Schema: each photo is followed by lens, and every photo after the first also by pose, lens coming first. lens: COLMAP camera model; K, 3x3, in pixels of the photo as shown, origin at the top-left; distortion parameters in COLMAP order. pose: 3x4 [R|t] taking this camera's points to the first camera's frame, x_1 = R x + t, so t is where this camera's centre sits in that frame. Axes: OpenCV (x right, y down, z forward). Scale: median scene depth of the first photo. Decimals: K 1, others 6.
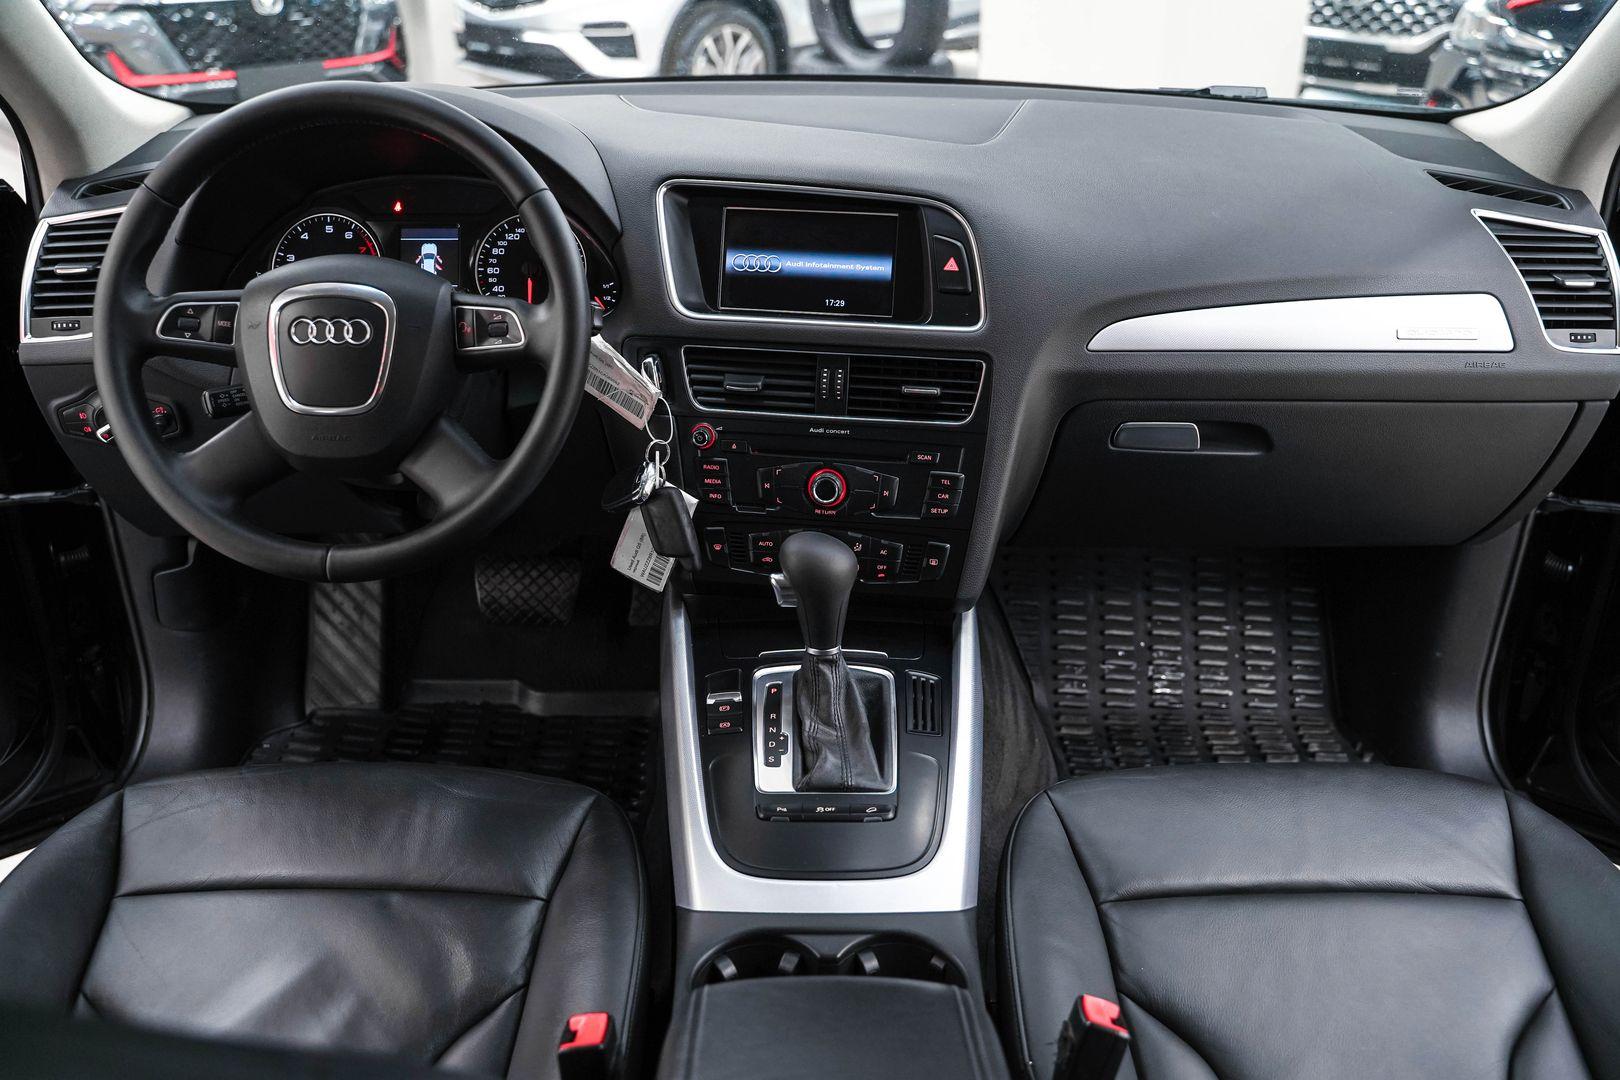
lens RADIAL K [[1327.0, 0, 810.0], [0, 1327.0, 540.0], [0, 0, 1]] dist [-0.125913, 0.106692]
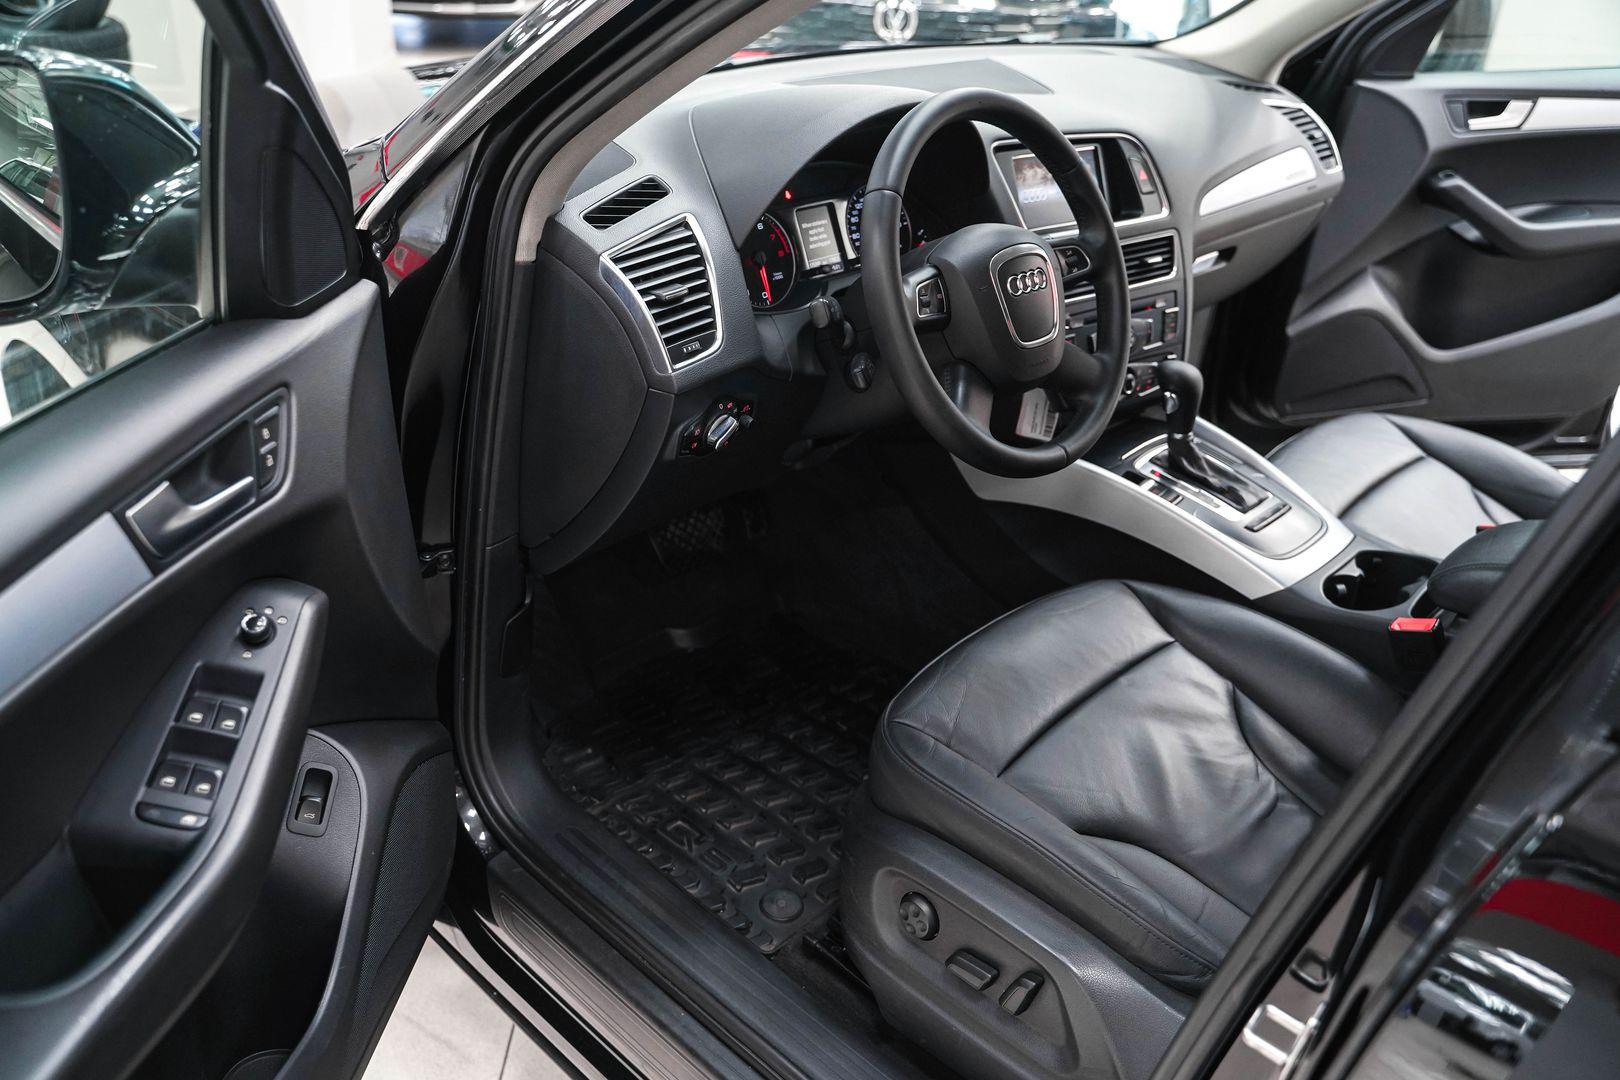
lens RADIAL K [[1327.0, 0, 810.0], [0, 1327.0, 540.0], [0, 0, 1]] dist [-0.125913, 0.106692]
pose [[0.698817, -0.323431, 0.638002, -1.231000], [0.284158, 0.944061, 0.167342, -0.169582], [-0.656437, 0.064352, 0.751631, 0.145351]]
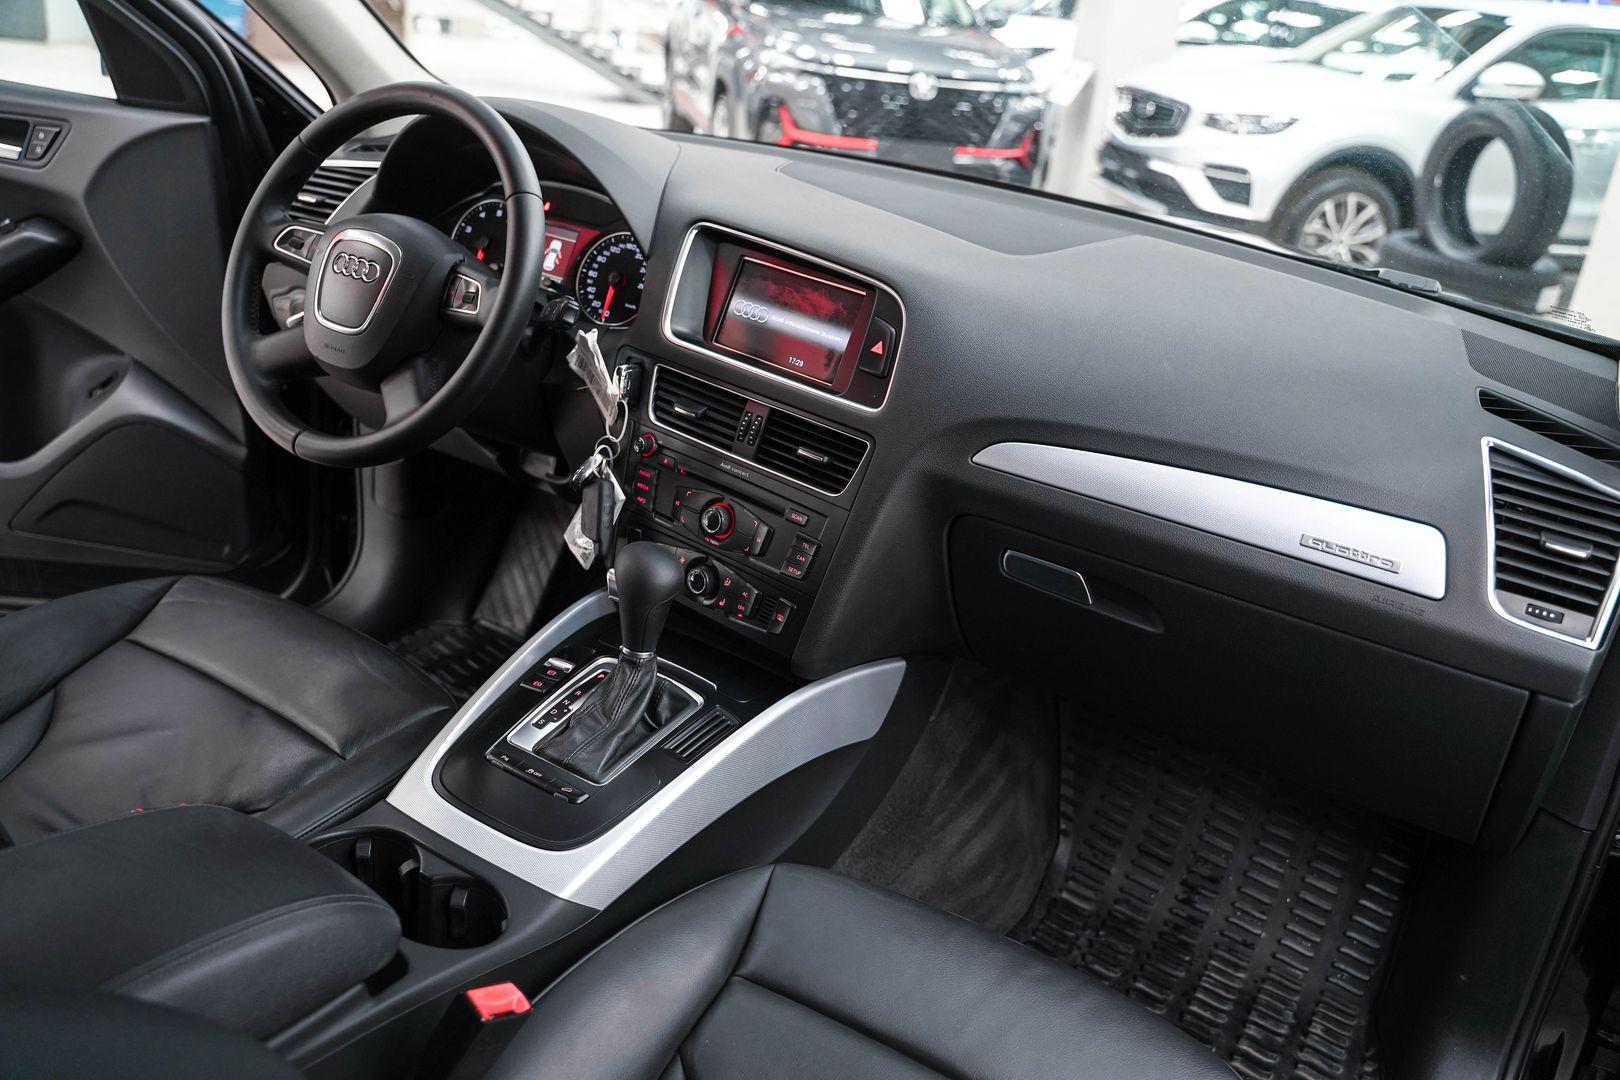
lens RADIAL K [[1303.8, 0, 810.0], [0, 1303.8, 540.0], [0, 0, 1]] dist [-0.123272, 0.097171]
pose [[0.849779, 0.296548, -0.435816, 0.537229], [-0.332836, 0.942956, -0.007356, -0.040835], [0.408774, 0.151306, 0.900006, 0.084359]]
